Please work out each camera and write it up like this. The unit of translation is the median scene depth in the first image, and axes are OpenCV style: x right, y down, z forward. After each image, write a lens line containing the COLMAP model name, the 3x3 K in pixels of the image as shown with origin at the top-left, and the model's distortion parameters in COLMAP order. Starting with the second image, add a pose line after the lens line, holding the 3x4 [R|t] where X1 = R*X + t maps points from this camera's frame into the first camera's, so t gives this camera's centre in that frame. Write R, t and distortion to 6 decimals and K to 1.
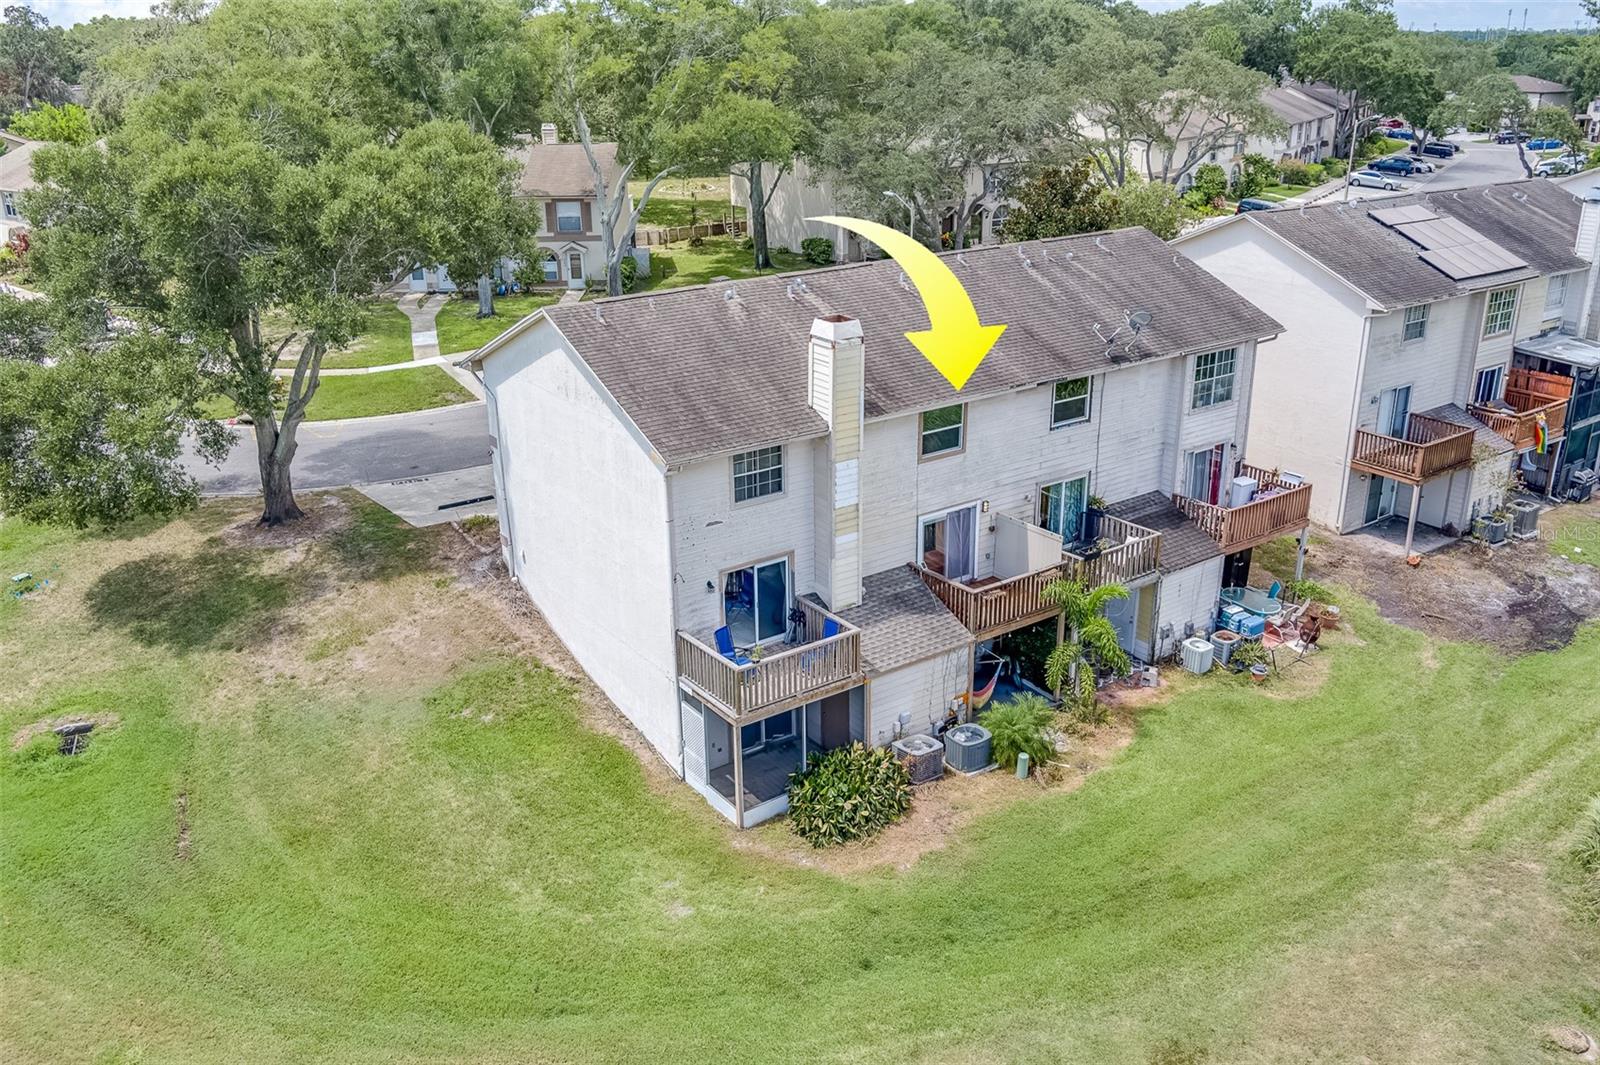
lens RADIAL K [[1300.0, 0, 800.0], [0, 1300.0, 532.5], [0, 0, 1]] dist [-0.059547, 0.006574]
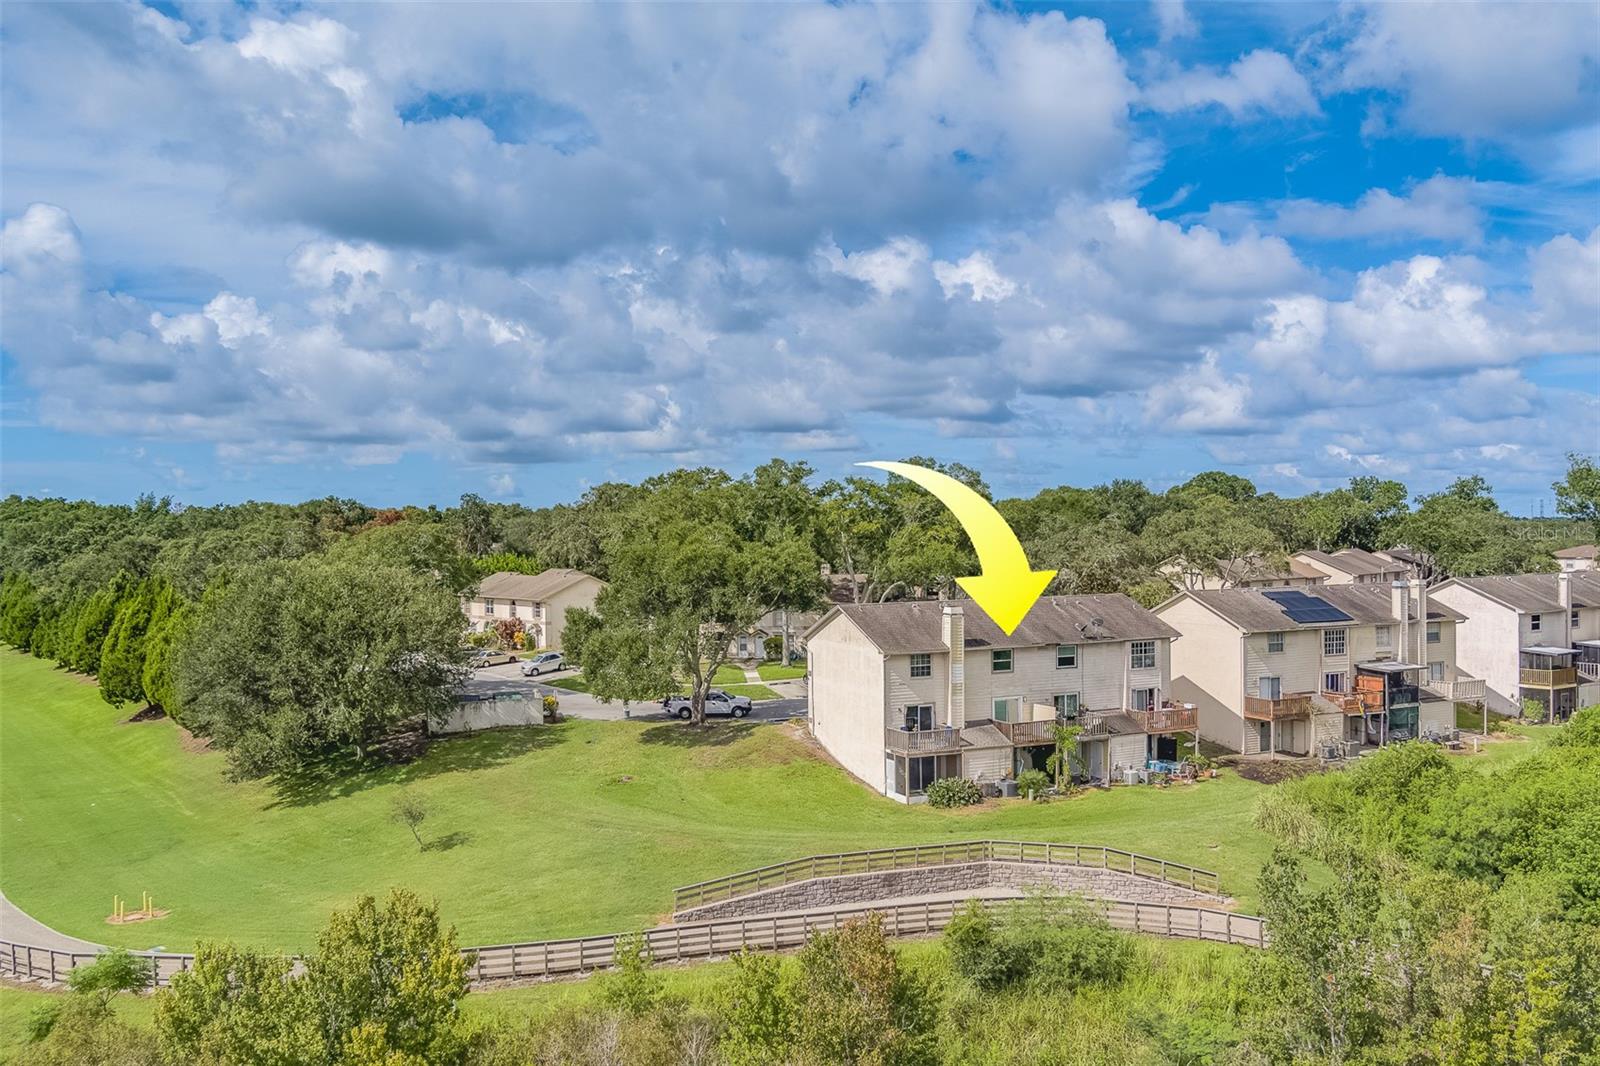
lens RADIAL K [[1246.1, 0, 800.0], [0, 1246.1, 533.0], [0, 0, 1]] dist [-0.035592, 0.002403]
pose [[0.982361, 0.003730, -0.186958, 0.169269], [-0.069529, 0.935405, -0.346675, 0.507922], [0.173588, 0.353559, 0.919164, -1.209002]]
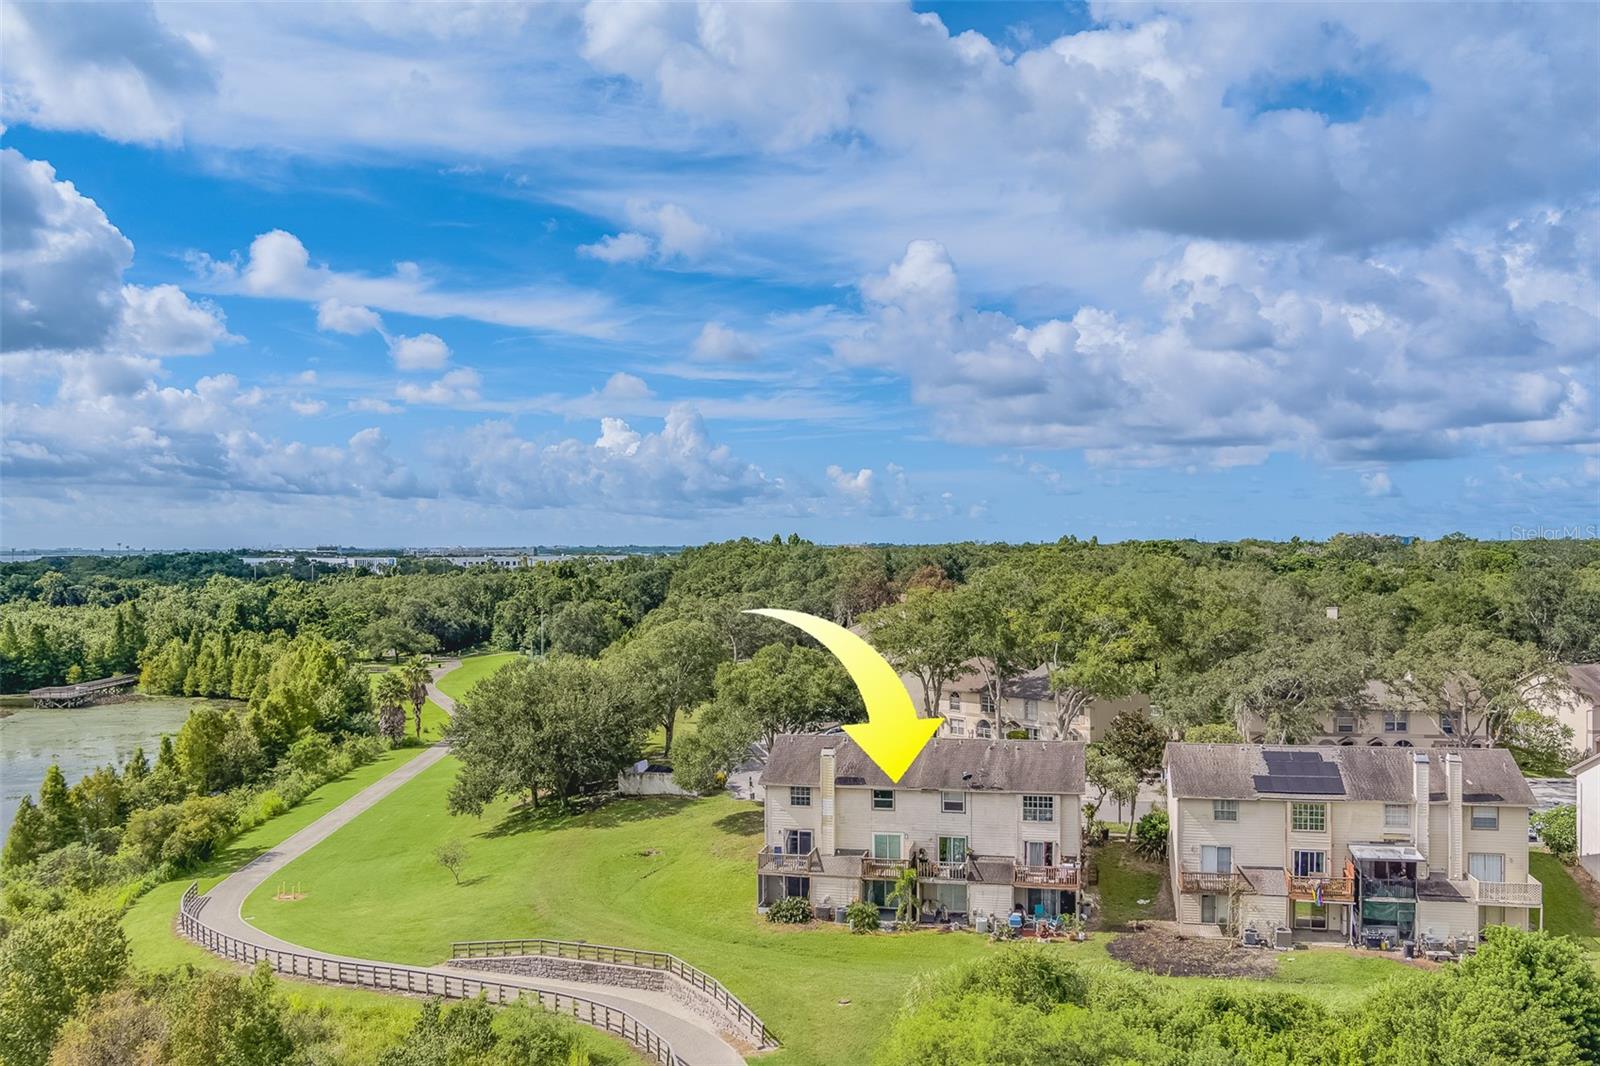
lens RADIAL K [[1300.0, 0, 800.0], [0, 1300.0, 533.0], [0, 0, 1]] dist [-0.059547, 0.006574]
pose [[0.670326, 0.004186, -0.742055, 1.921650], [-0.268948, 0.933366, -0.237685, 0.085409], [0.691615, 0.358901, 0.626785, -0.940282]]
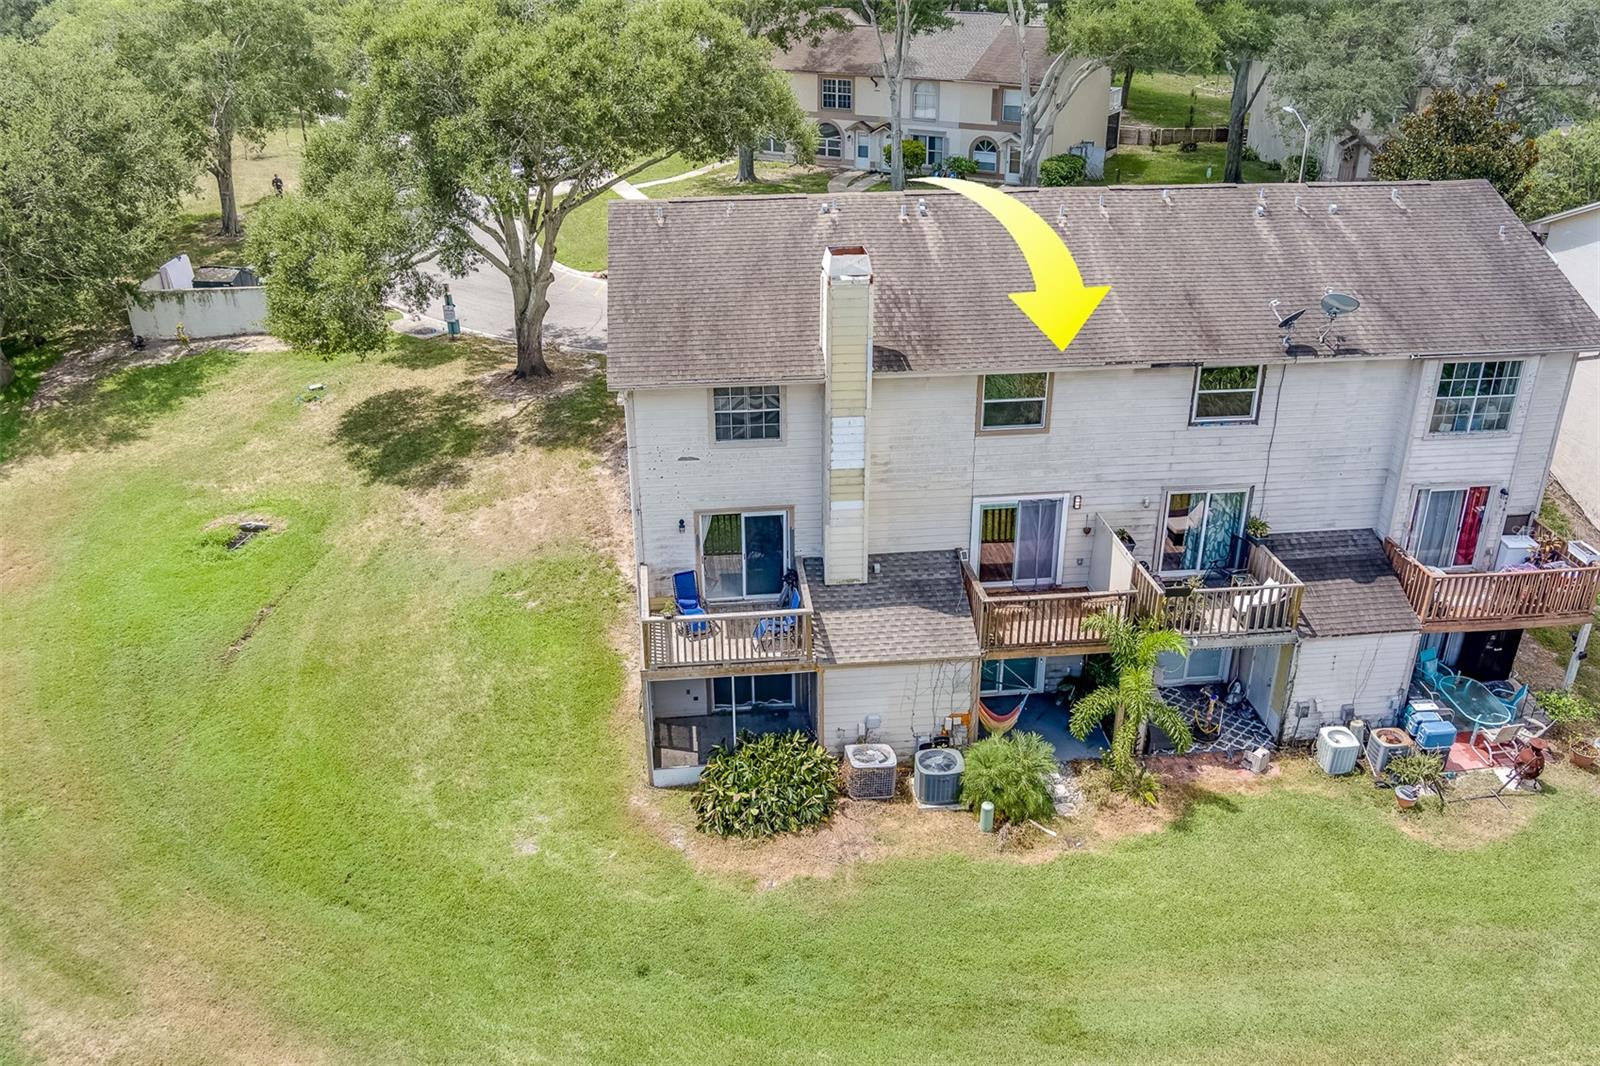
lens RADIAL K [[1300.0, 0, 800.0], [0, 1300.0, 533.0], [0, 0, 1]] dist [-0.059547, 0.006574]
pose [[0.871062, 0.219163, -0.439566, 0.370285], [-0.180200, 0.975122, 0.129093, -0.078686], [0.456923, -0.033238, 0.888885, 0.198898]]
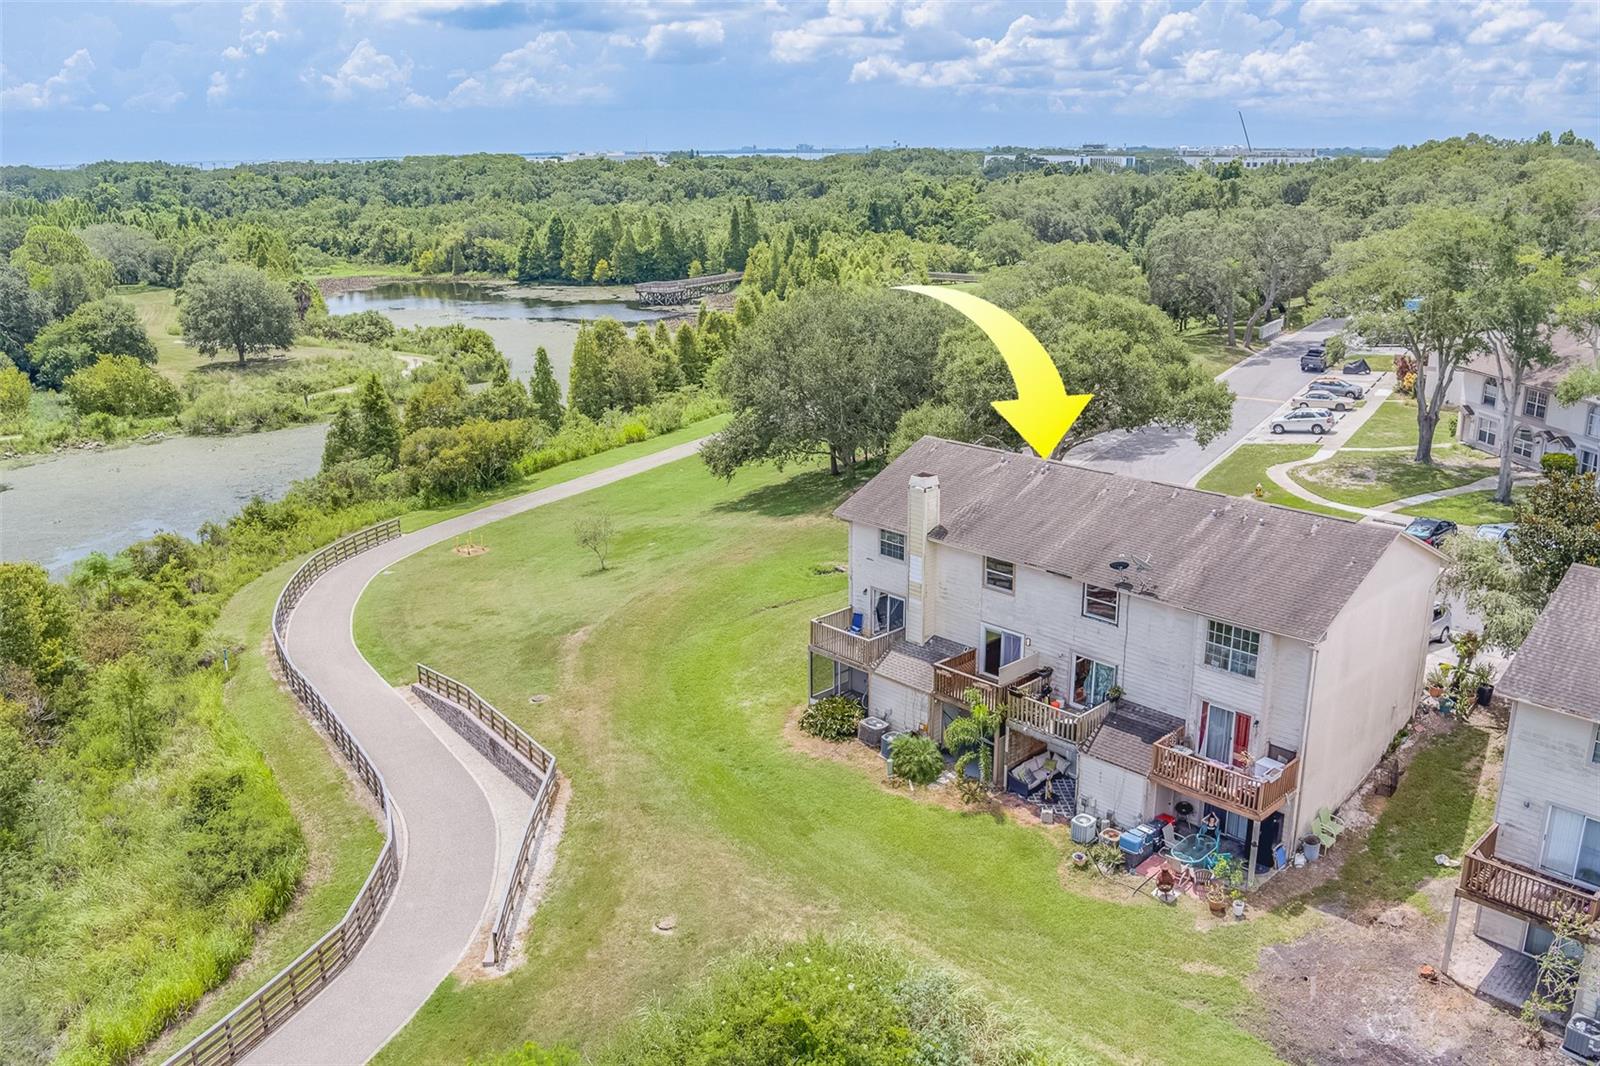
lens RADIAL K [[1300.0, 0, 800.0], [0, 1300.0, 533.0], [0, 0, 1]] dist [-0.059547, 0.006574]
pose [[0.147269, 0.295852, -0.943813, 1.495937], [-0.349064, 0.908366, 0.230273, -0.390597], [0.925454, 0.295540, 0.237046, 0.403232]]
